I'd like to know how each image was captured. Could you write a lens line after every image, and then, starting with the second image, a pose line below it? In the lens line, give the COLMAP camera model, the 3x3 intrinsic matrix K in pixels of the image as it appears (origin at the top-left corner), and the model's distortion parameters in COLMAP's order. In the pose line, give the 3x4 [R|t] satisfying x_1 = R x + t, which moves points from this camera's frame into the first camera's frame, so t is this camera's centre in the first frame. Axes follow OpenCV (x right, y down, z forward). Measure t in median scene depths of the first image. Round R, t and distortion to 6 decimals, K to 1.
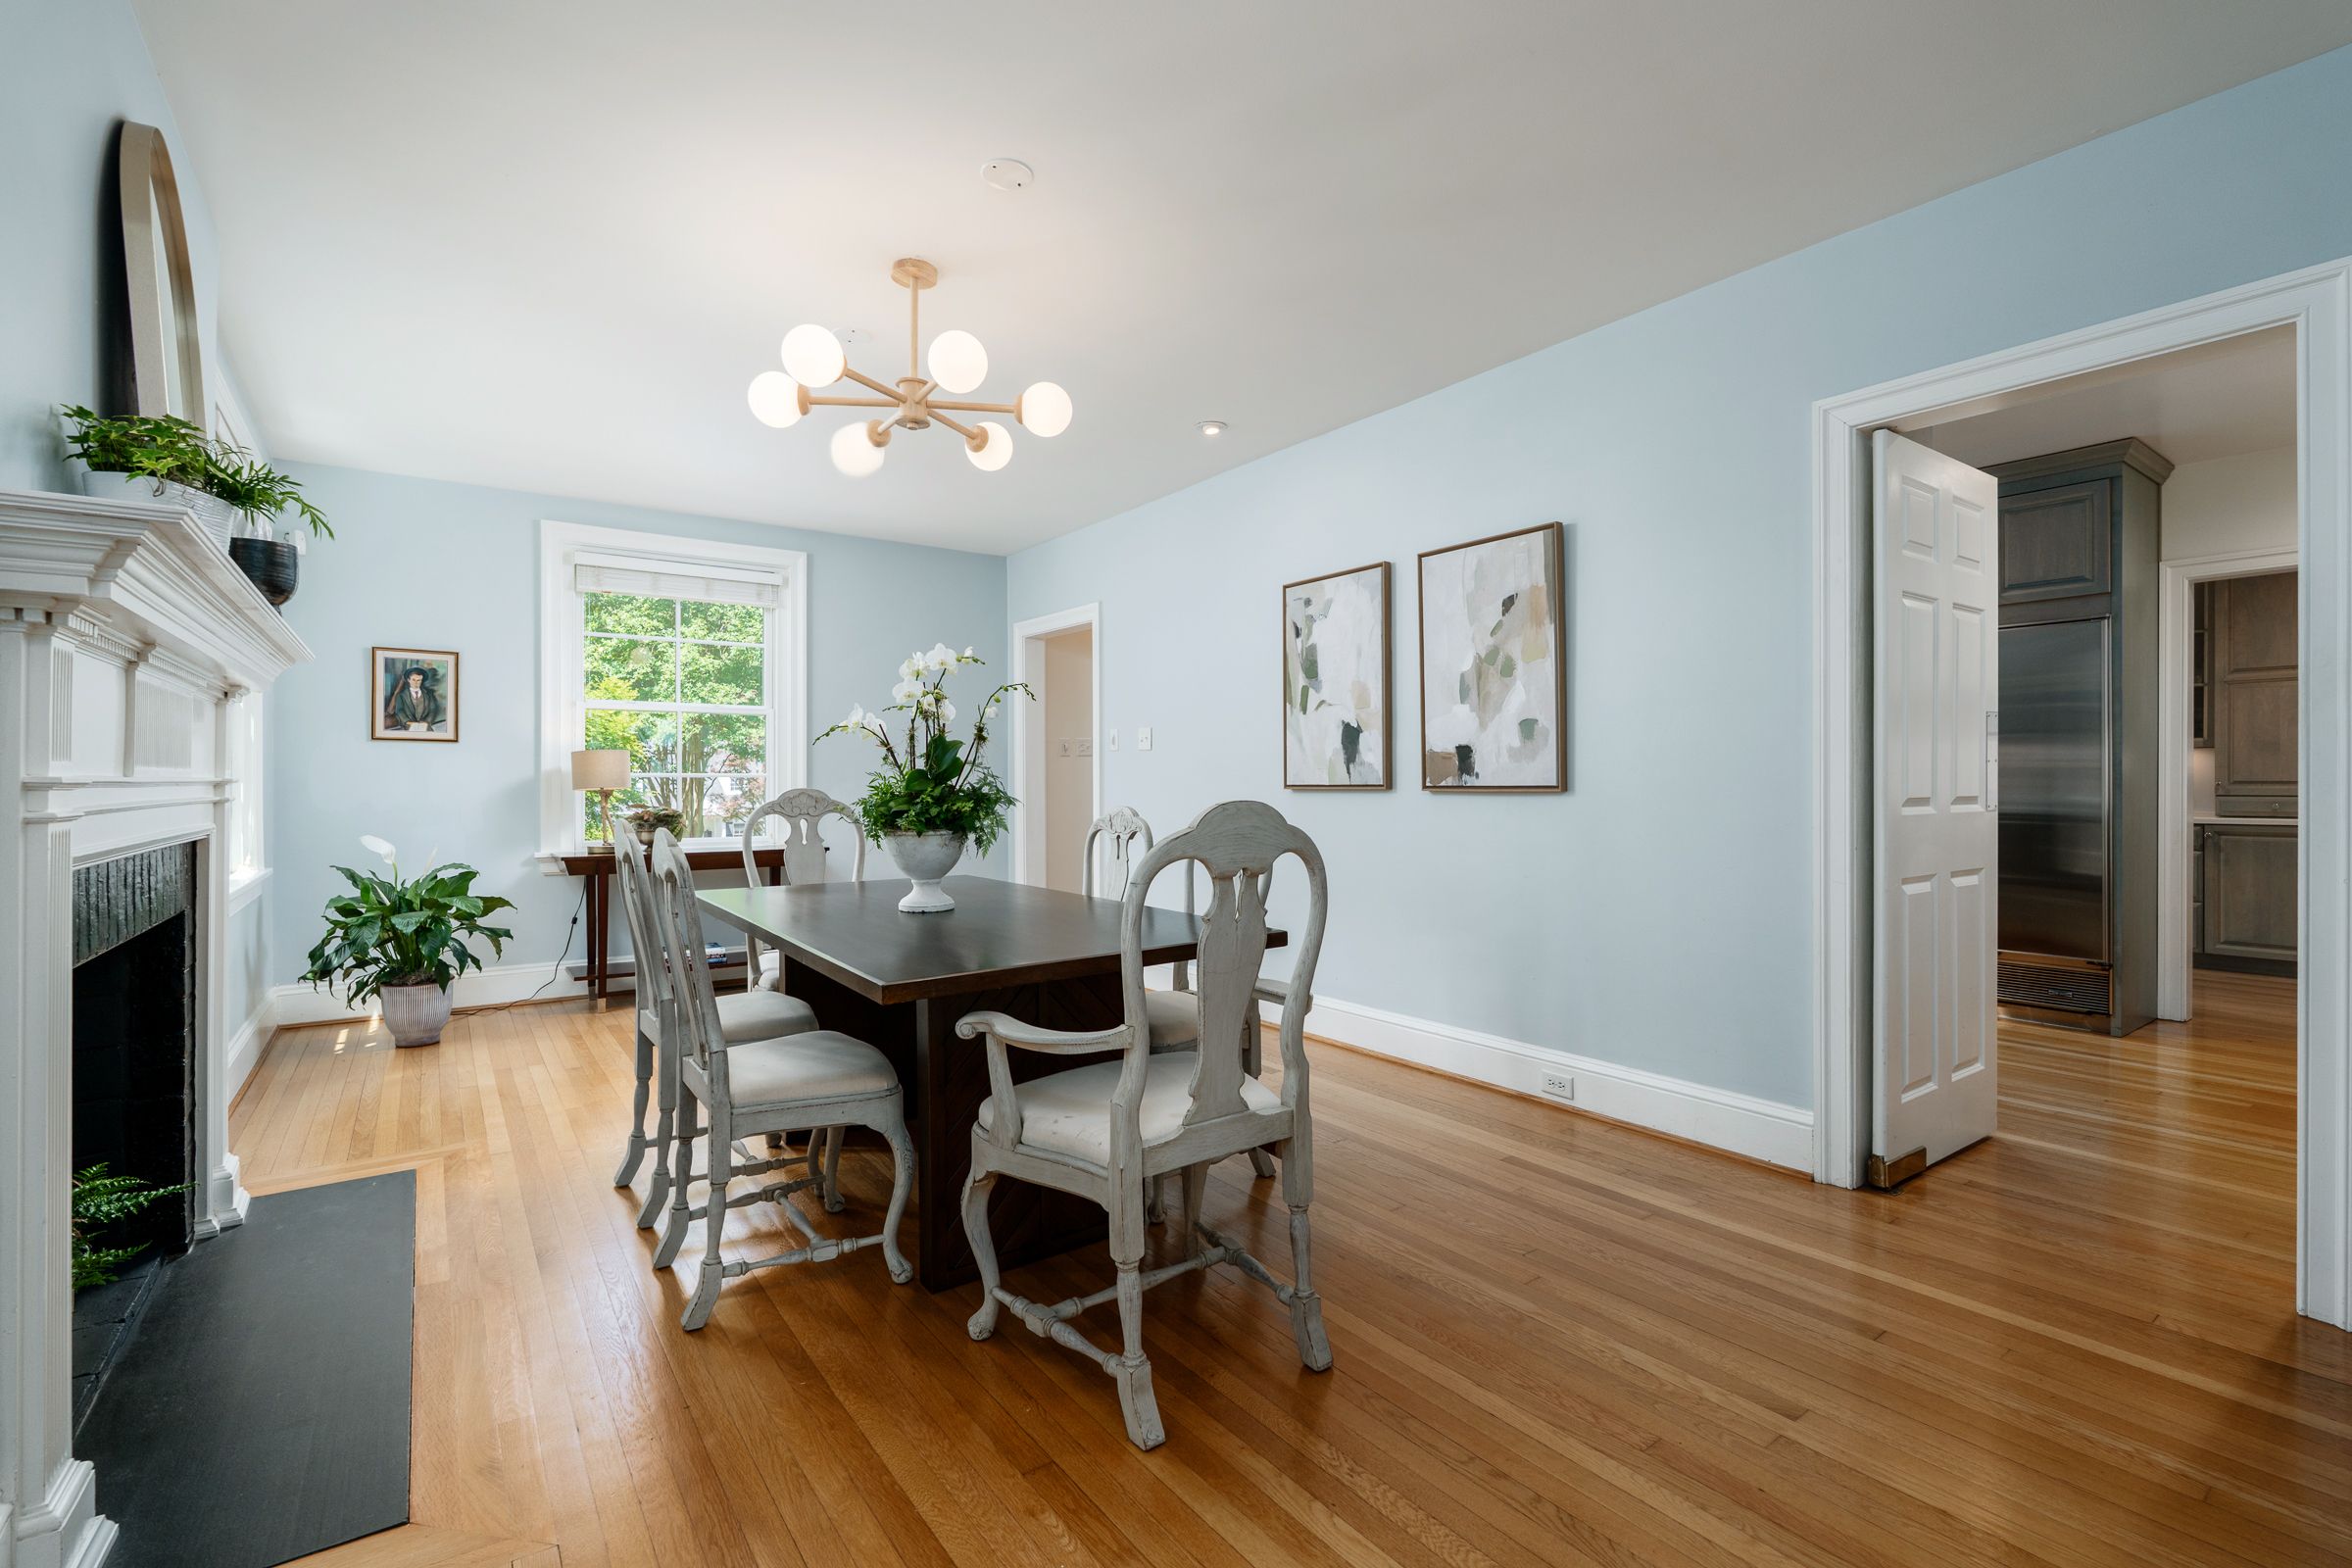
lens RADIAL K [[1061.2, 0, 1182.8], [0, 1061.2, 782.6], [0, 0, 1]] dist [-0.001988, -0.000202]
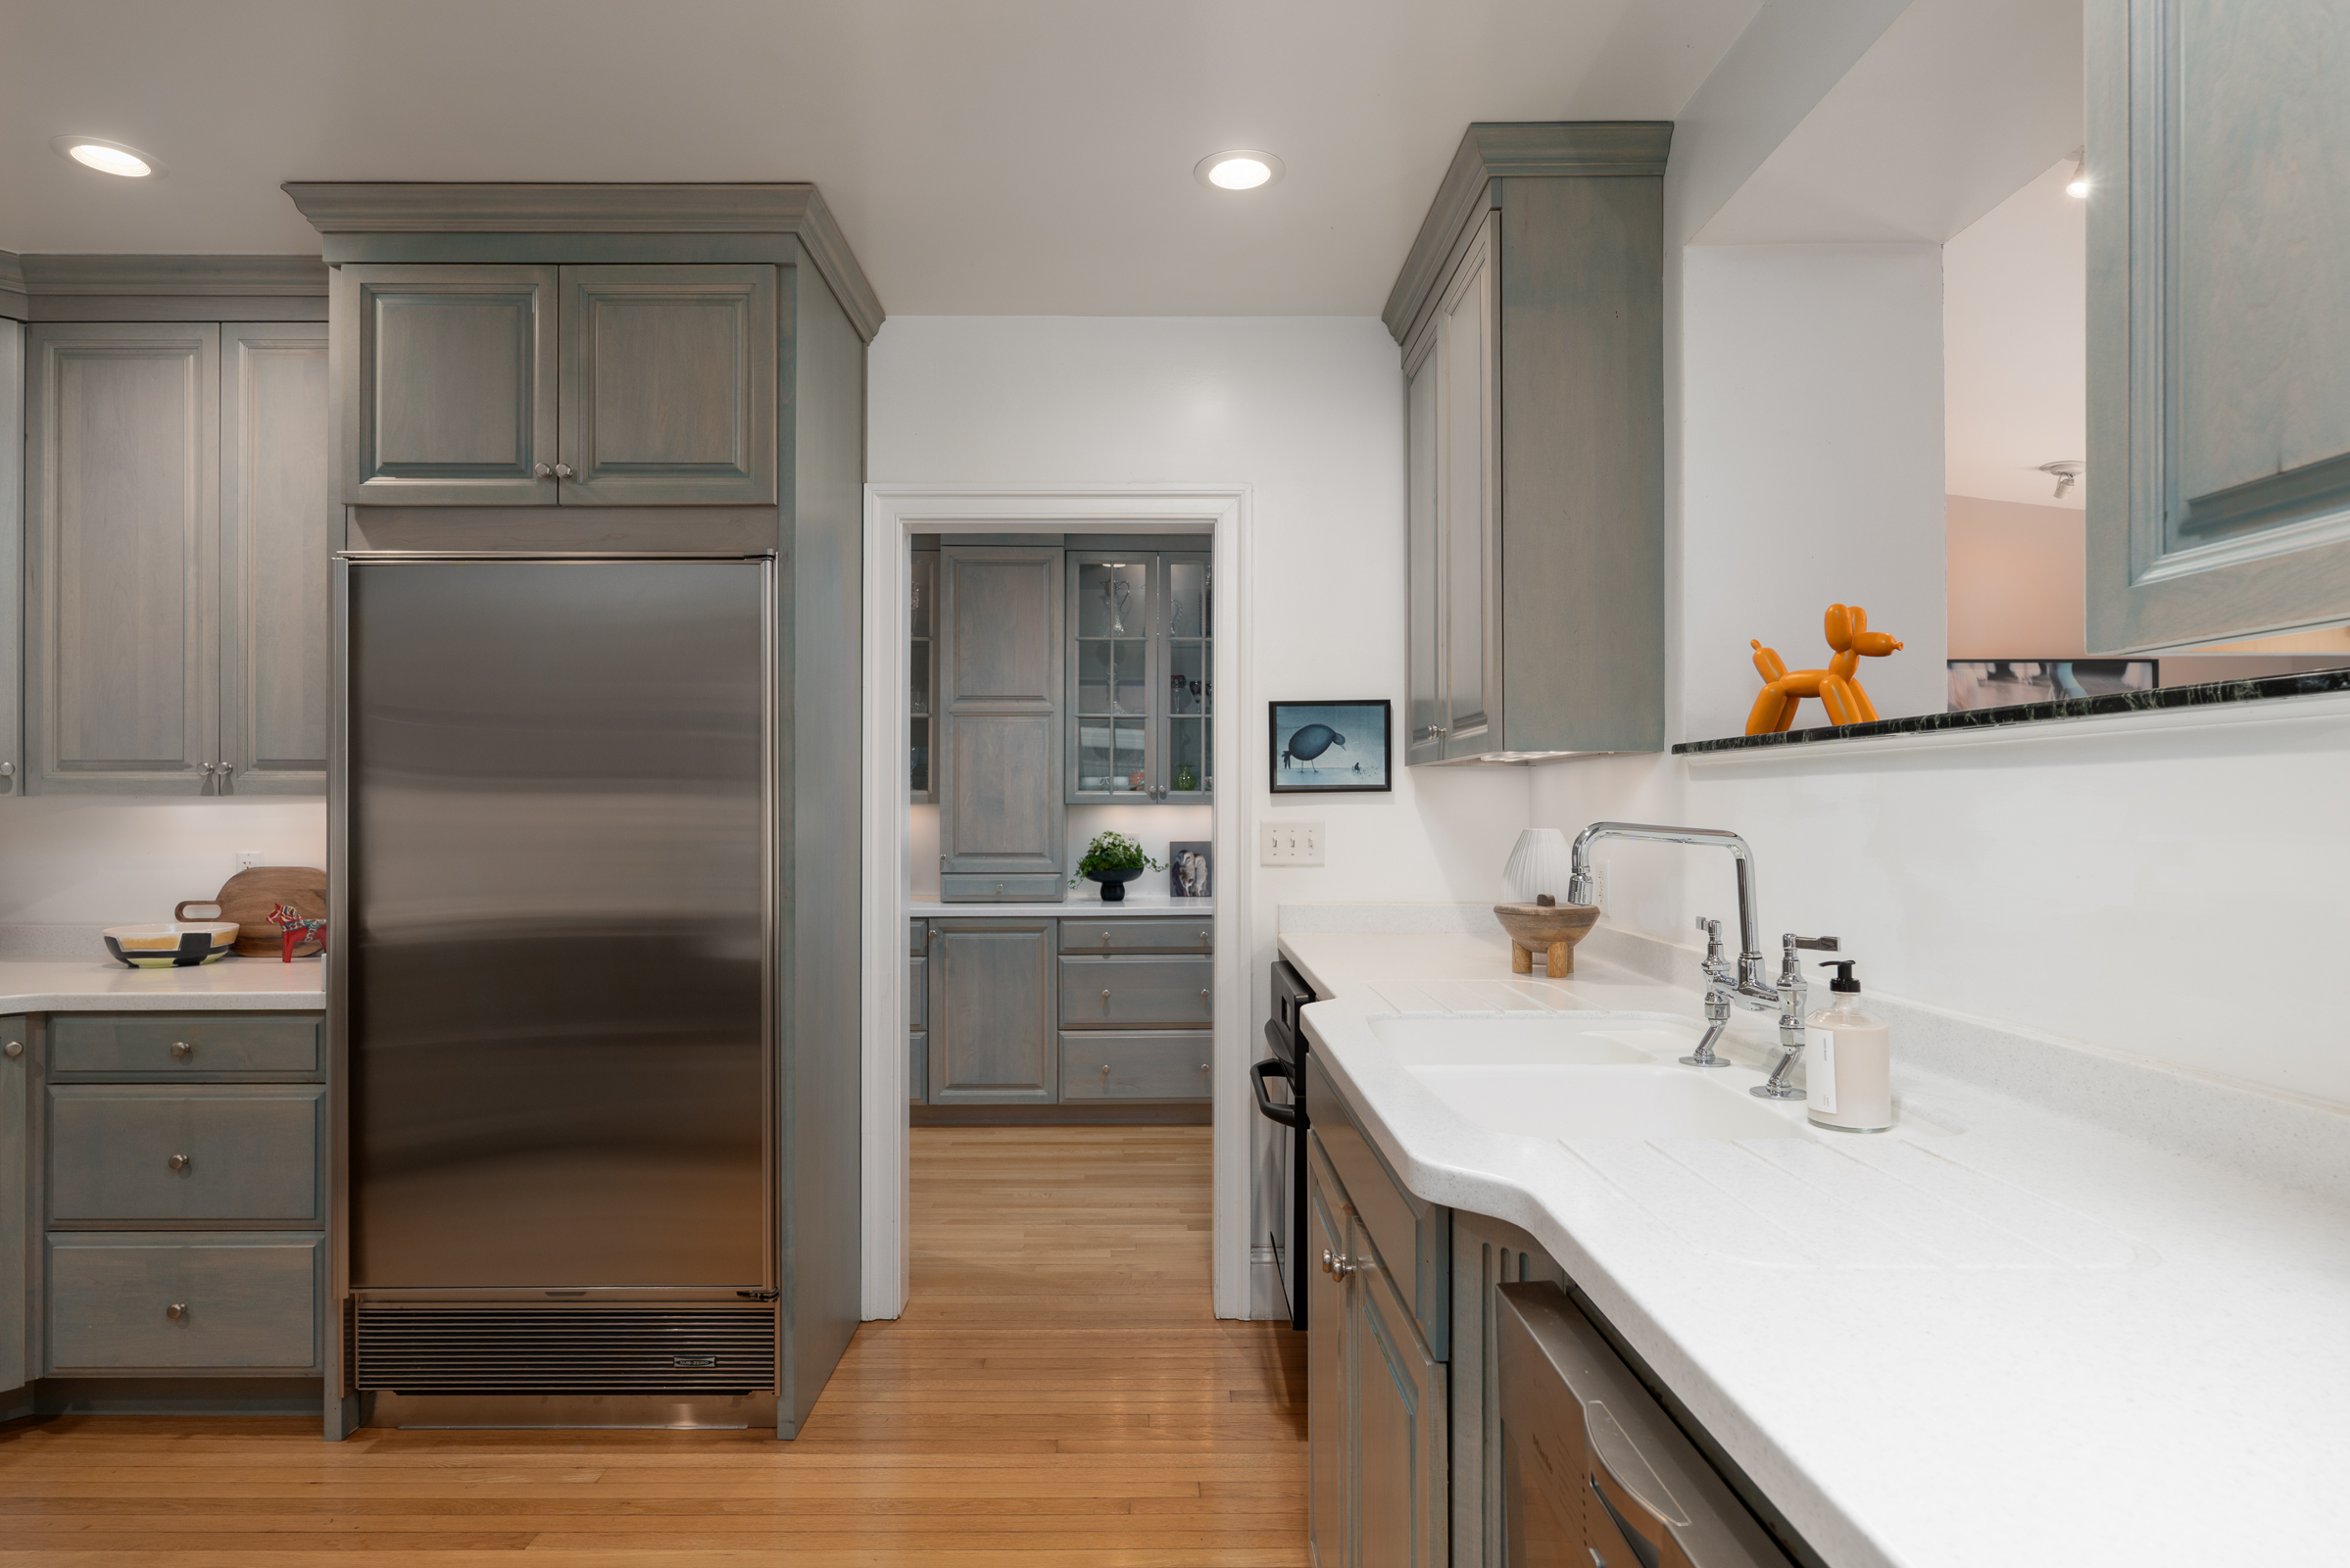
lens RADIAL K [[1295.4, 0, 1171.6], [0, 1295.4, 791.8], [0, 0, 1]] dist [0.003577, 0.000068]
pose [[0.583427, 0.008940, 0.812116, 0.468024], [-0.000282, 0.999942, -0.010805, -0.041820], [-0.812166, 0.006075, 0.583395, 0.477629]]
